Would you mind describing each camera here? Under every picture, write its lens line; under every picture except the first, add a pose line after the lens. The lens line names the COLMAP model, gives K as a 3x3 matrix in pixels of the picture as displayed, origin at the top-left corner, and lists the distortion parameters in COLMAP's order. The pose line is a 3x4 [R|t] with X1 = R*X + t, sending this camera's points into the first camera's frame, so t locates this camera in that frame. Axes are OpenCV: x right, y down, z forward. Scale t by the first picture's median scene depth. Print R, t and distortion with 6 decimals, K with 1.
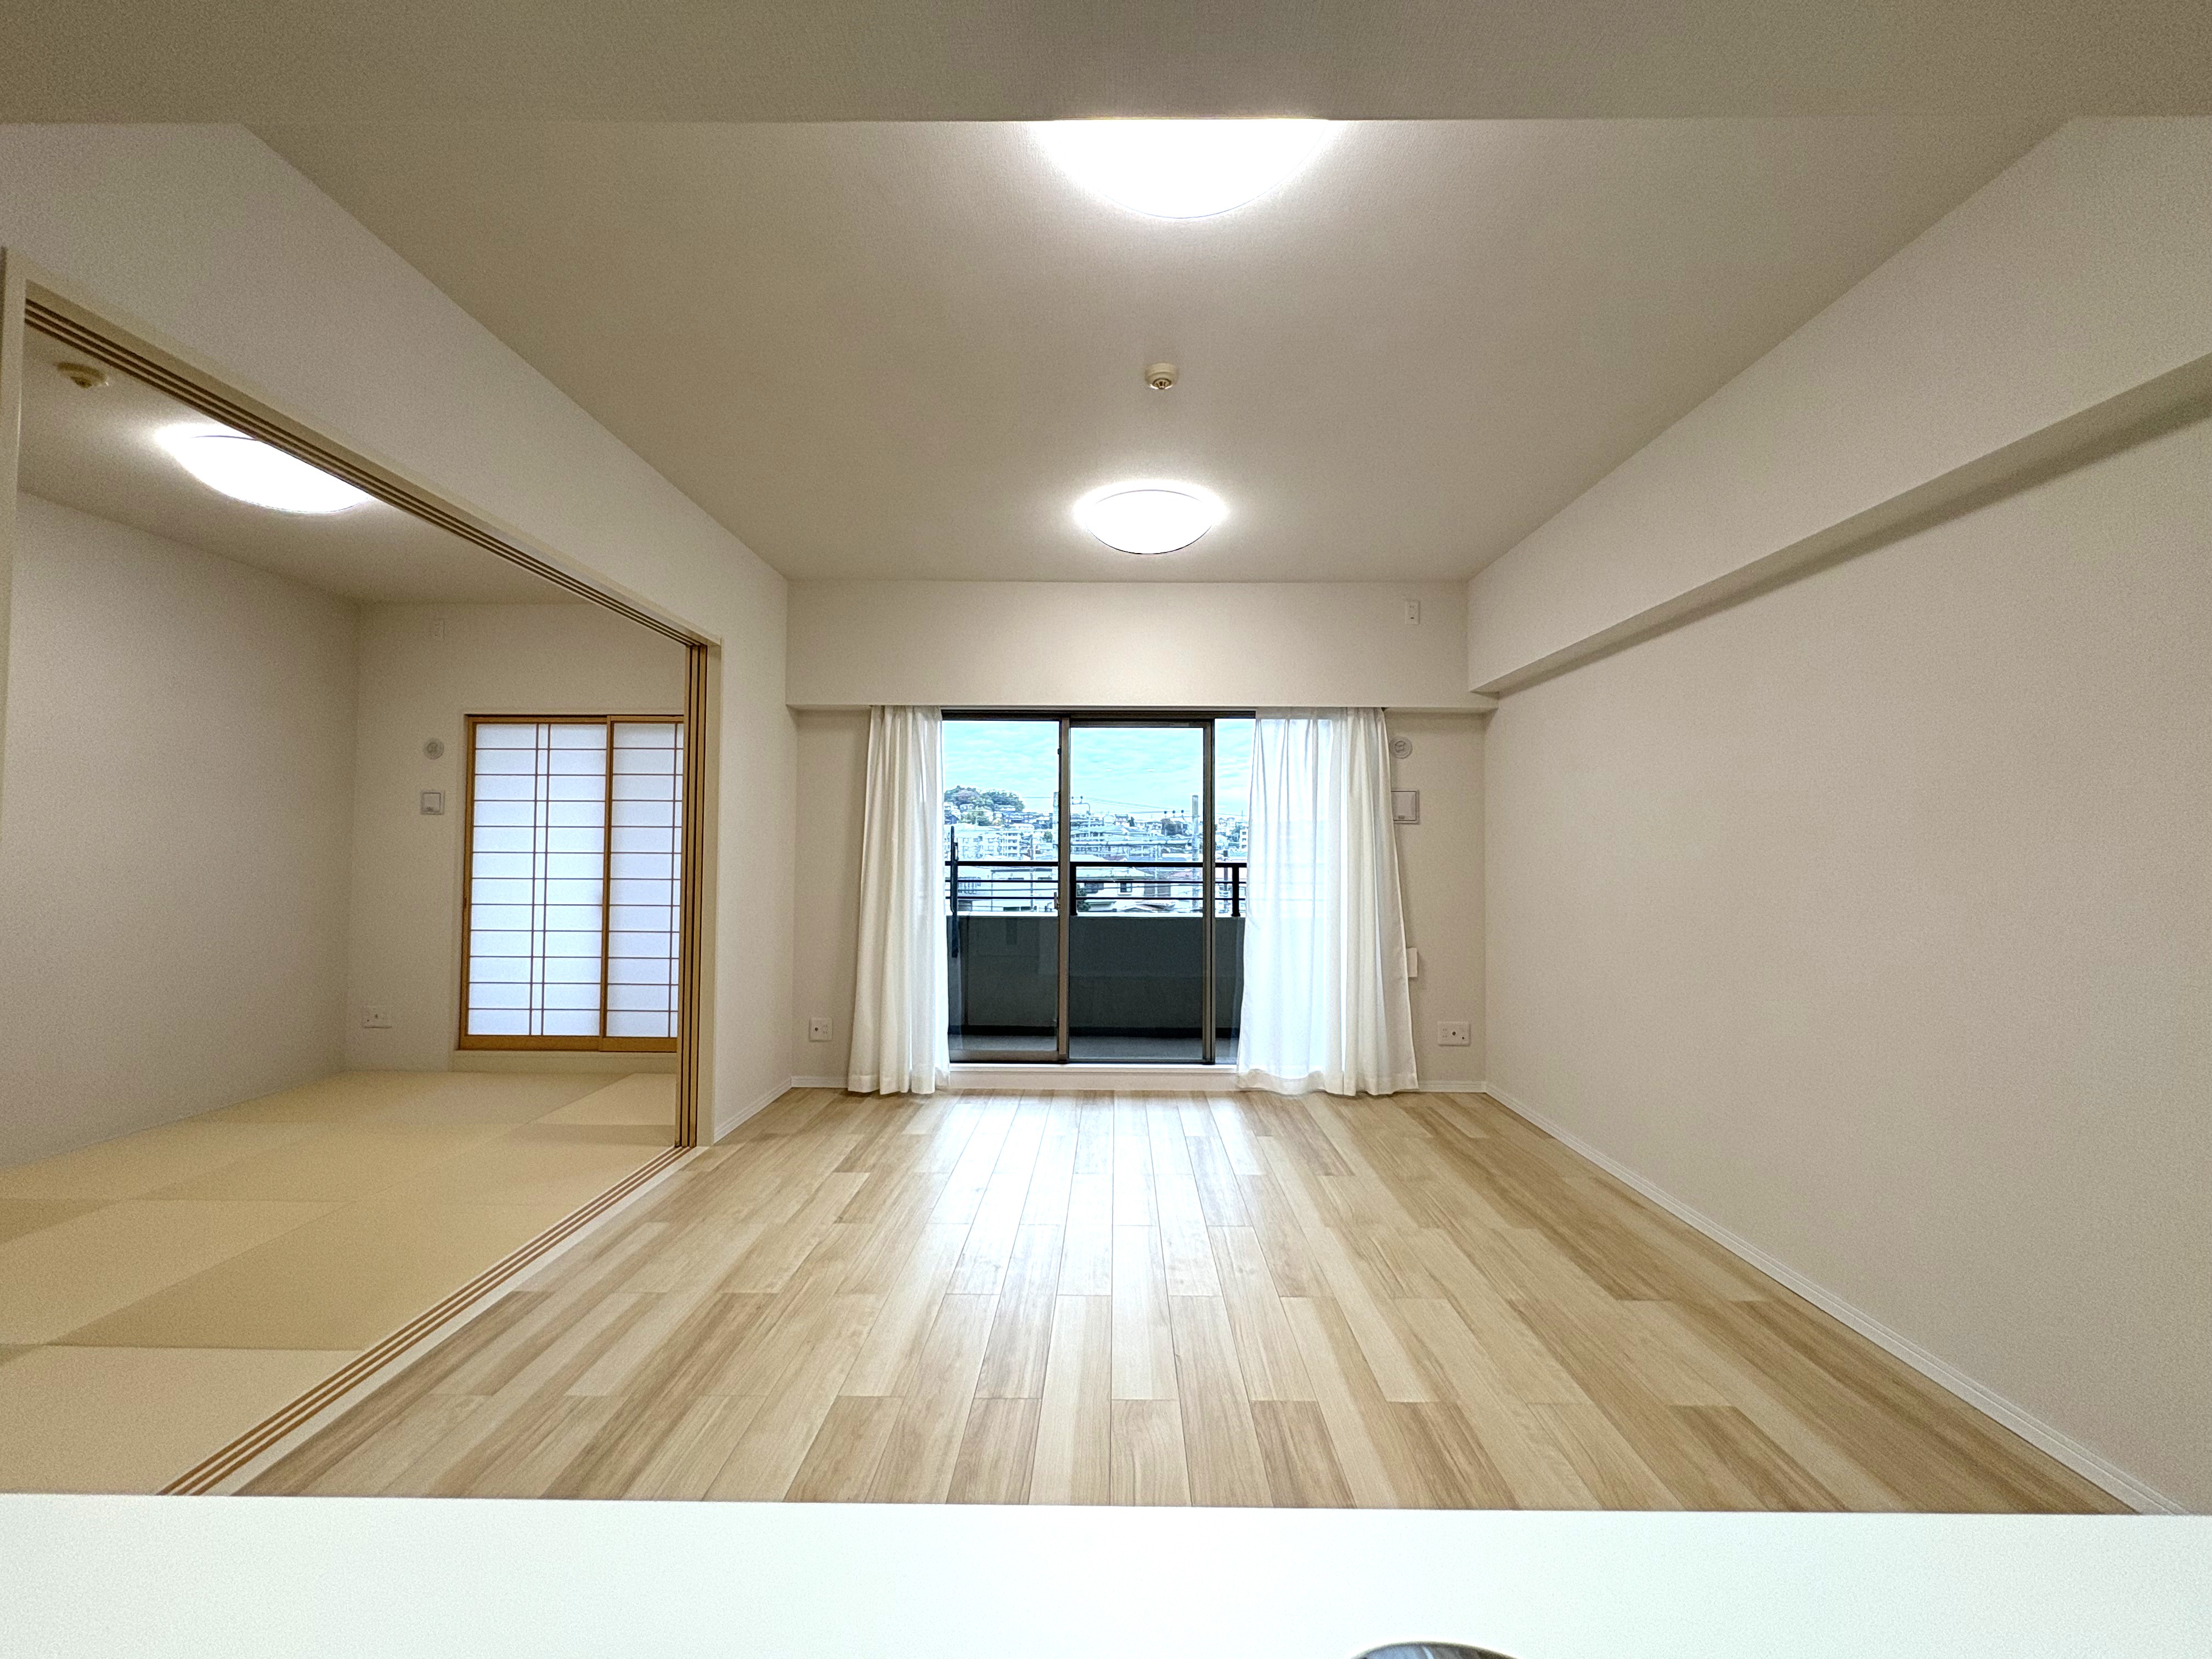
lens RADIAL K [[884.3, 0, 1105.0], [0, 884.3, 831.9], [0, 0, 1]] dist [0.003950, 0.000172]
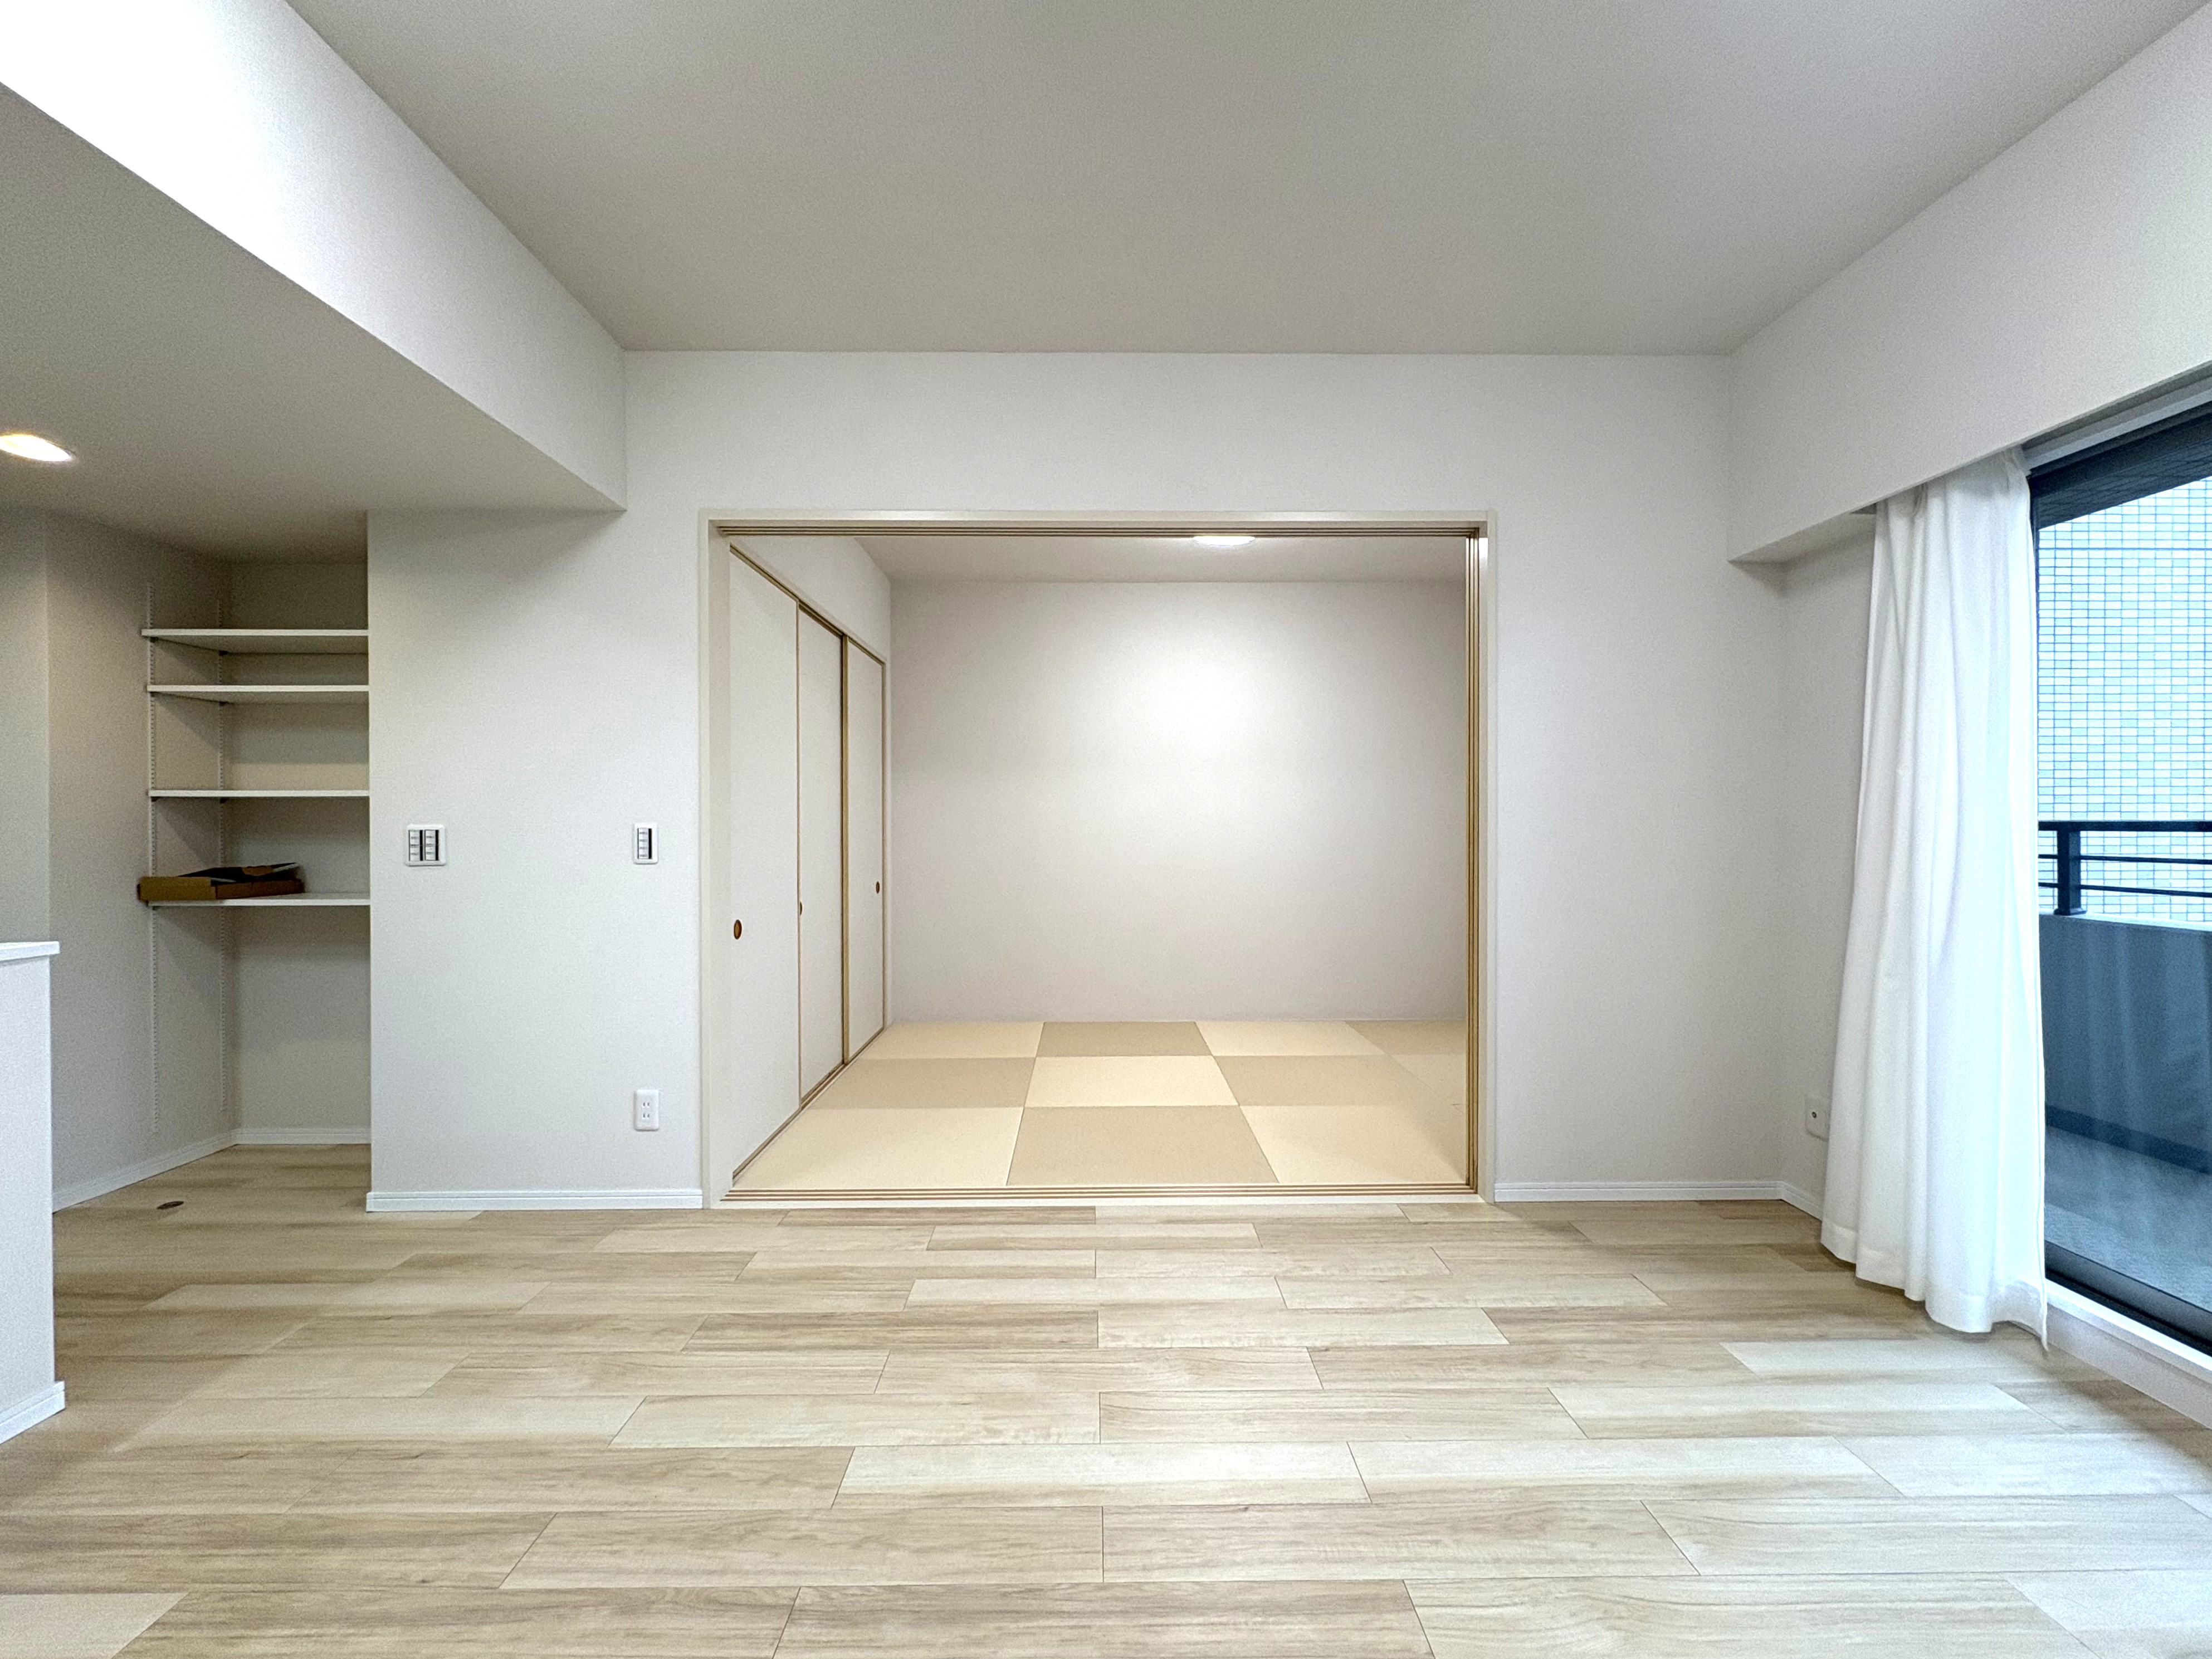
lens RADIAL K [[884.4, 0, 1098.7], [0, 884.4, 833.2], [0, 0, 1]] dist [0.003950, 0.000172]
pose [[0.018249, -0.001263, -0.999833, 0.364453], [0.029940, 0.999551, -0.000716, 0.045700], [0.999385, -0.029922, 0.018279, 0.836155]]
